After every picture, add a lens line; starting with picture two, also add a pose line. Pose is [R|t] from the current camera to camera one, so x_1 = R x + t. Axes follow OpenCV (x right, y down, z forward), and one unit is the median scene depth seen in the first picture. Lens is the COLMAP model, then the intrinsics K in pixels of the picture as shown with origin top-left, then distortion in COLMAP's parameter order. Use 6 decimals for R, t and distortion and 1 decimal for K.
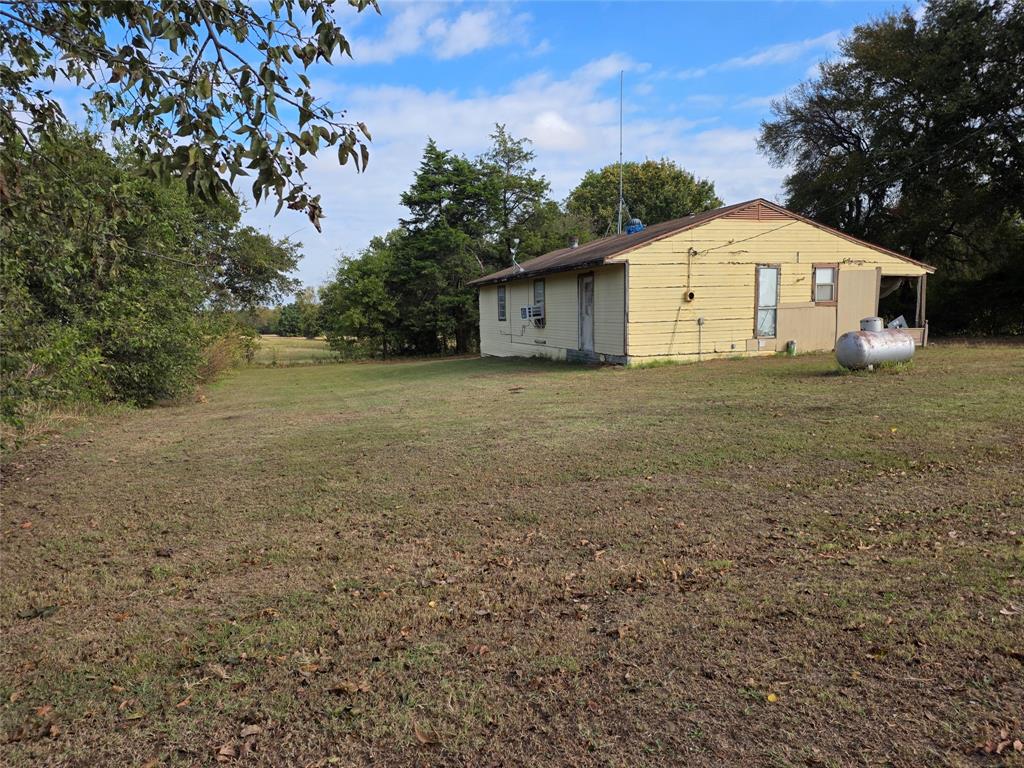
lens RADIAL K [[688.5, 0, 512.0], [0, 688.5, 384.0], [0, 0, 1]] dist [0.146451, -0.098824]
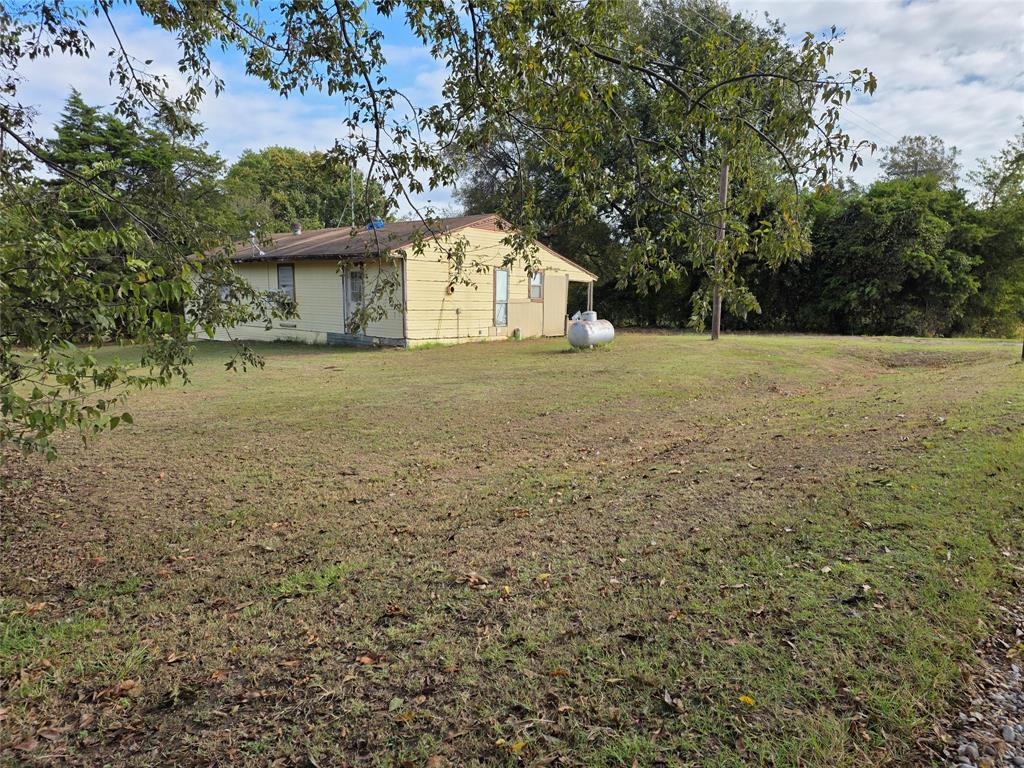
lens RADIAL K [[688.5, 0, 512.0], [0, 688.5, 384.0], [0, 0, 1]] dist [0.146451, -0.098824]
pose [[0.869231, -0.029178, 0.493545, -0.240058], [0.022238, 0.999554, 0.019927, 0.015163], [-0.493907, -0.006346, 0.869492, -0.095618]]
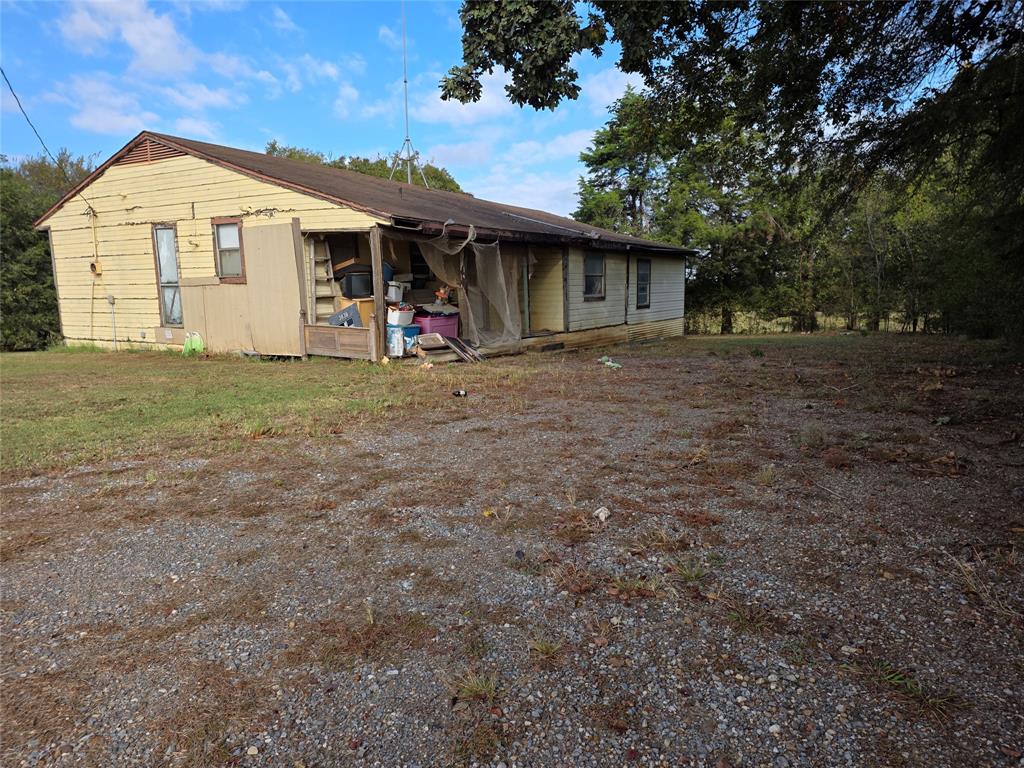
lens RADIAL K [[700.5, 0, 513.3], [0, 700.5, 384.3], [0, 0, 1]] dist [0.050971, -0.001811]
pose [[0.635965, 0.114763, -0.763137, 1.148502], [-0.082531, 0.993324, 0.080602, -0.094426], [0.767292, 0.011723, 0.641191, 0.804506]]
